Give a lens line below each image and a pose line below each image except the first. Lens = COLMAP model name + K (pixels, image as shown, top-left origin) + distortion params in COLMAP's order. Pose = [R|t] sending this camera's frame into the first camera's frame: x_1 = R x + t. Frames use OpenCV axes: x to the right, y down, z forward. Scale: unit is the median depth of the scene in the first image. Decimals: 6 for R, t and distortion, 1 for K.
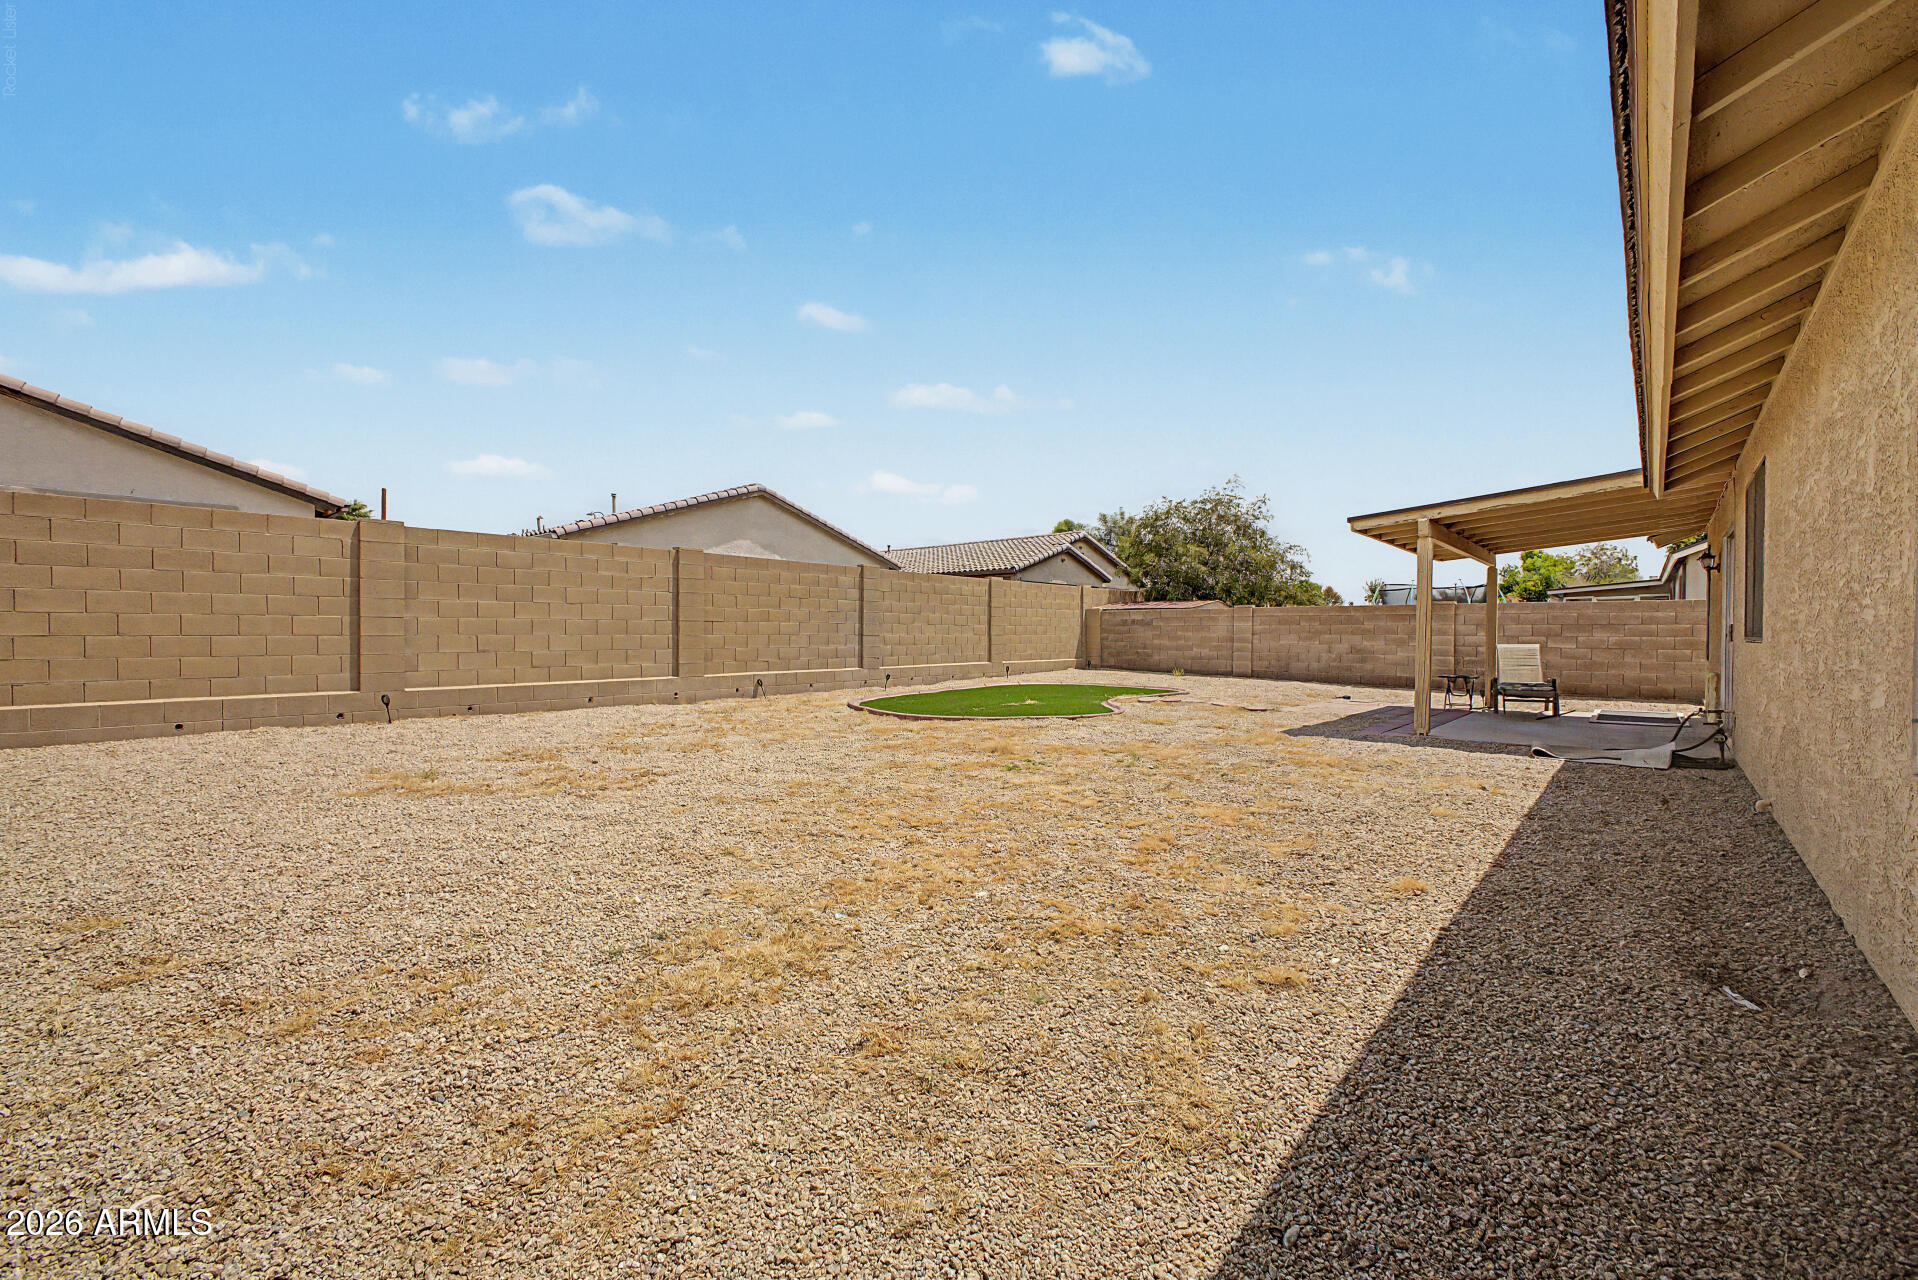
lens RADIAL K [[750.0, 0, 959.0], [0, 750.0, 640.0], [0, 0, 1]] dist [0.002044, 0.000039]
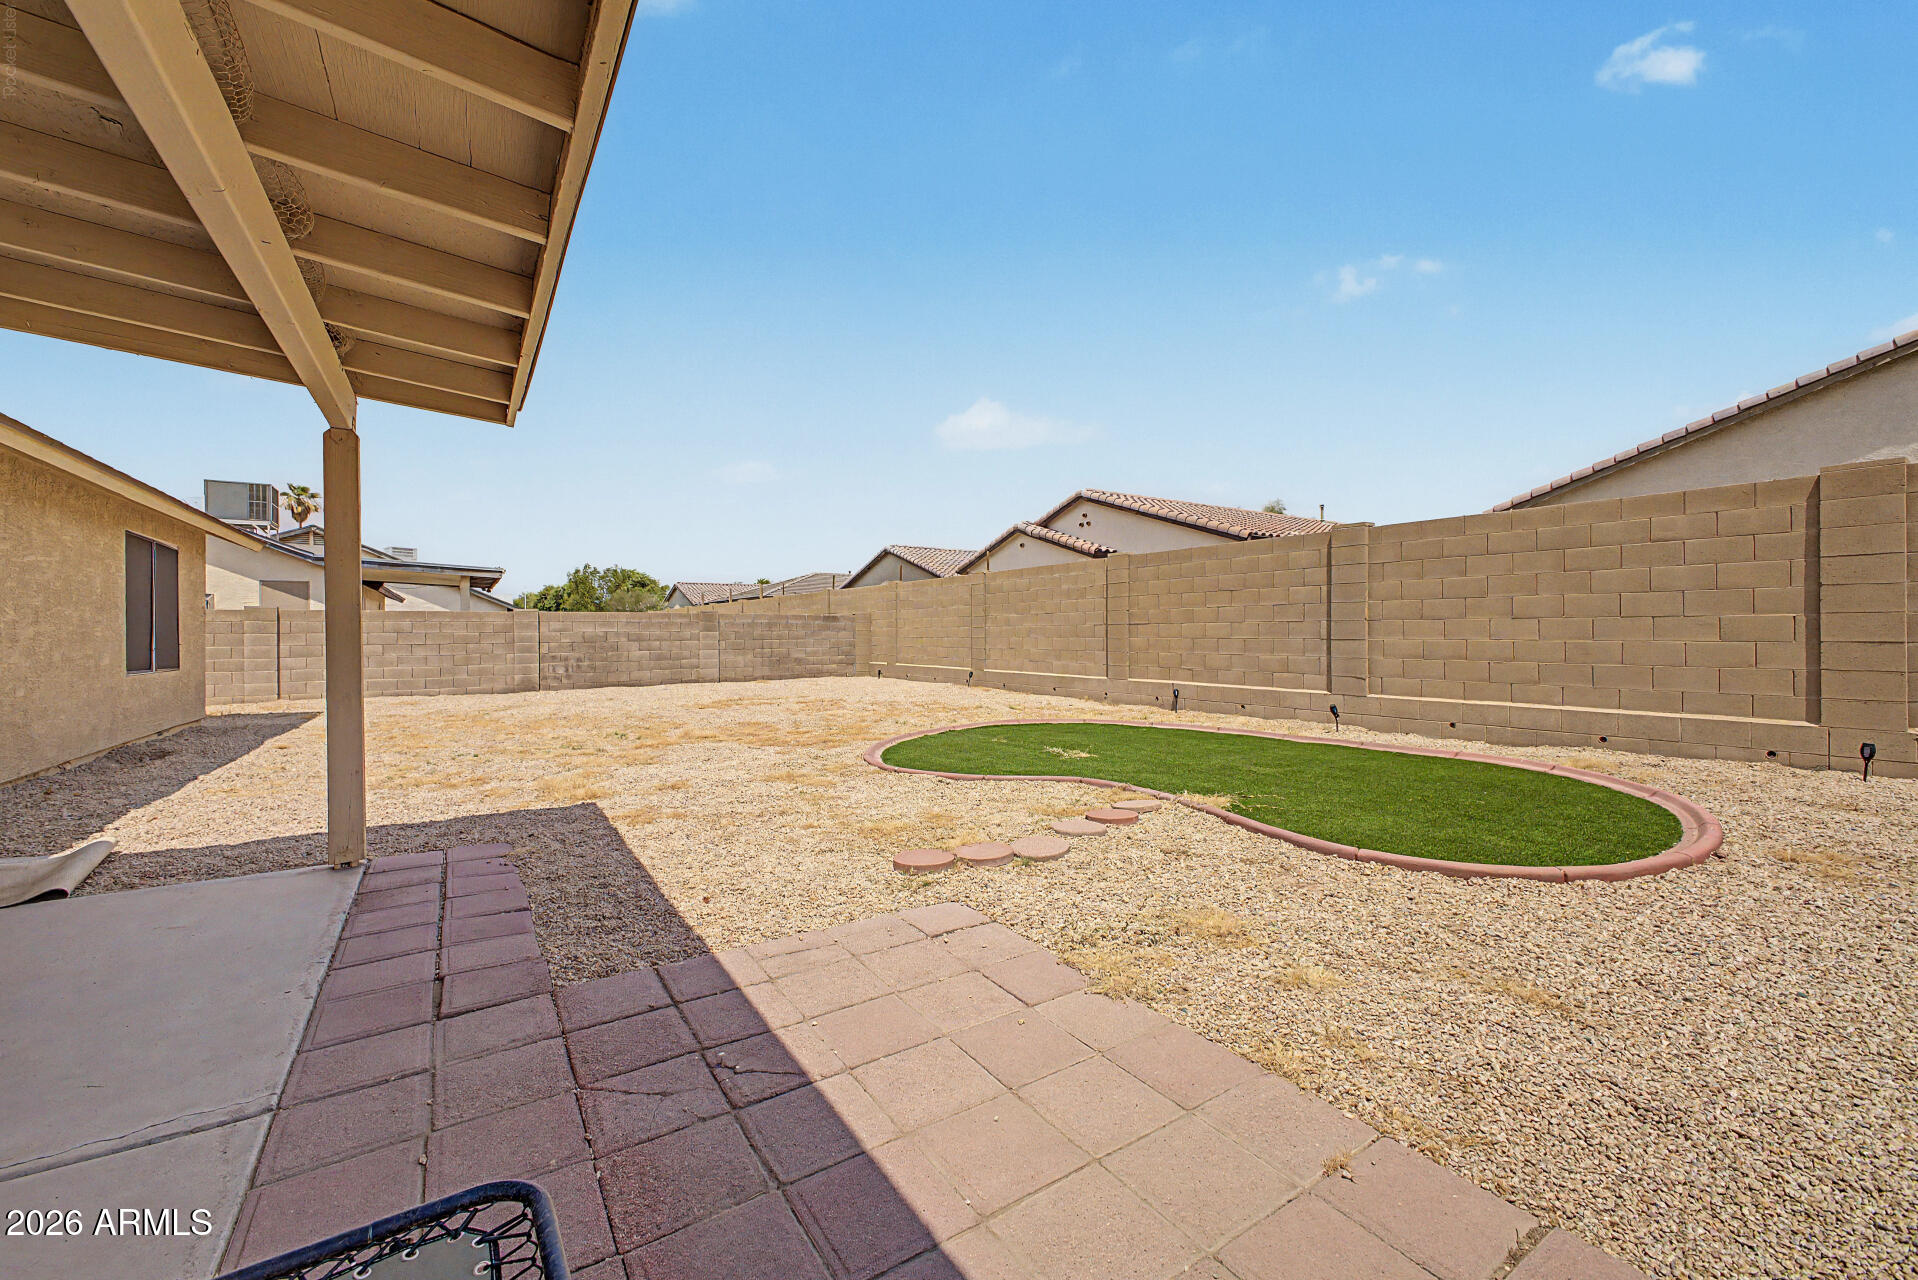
lens RADIAL K [[750.0, 0, 959.0], [0, 750.0, 640.0], [0, 0, 1]] dist [0.002044, 0.000039]
pose [[-0.234676, 0.006143, -0.972054, 1.222931], [-0.005018, 0.999959, 0.007531, -0.019519], [0.972061, 0.006645, -0.234636, 1.789082]]
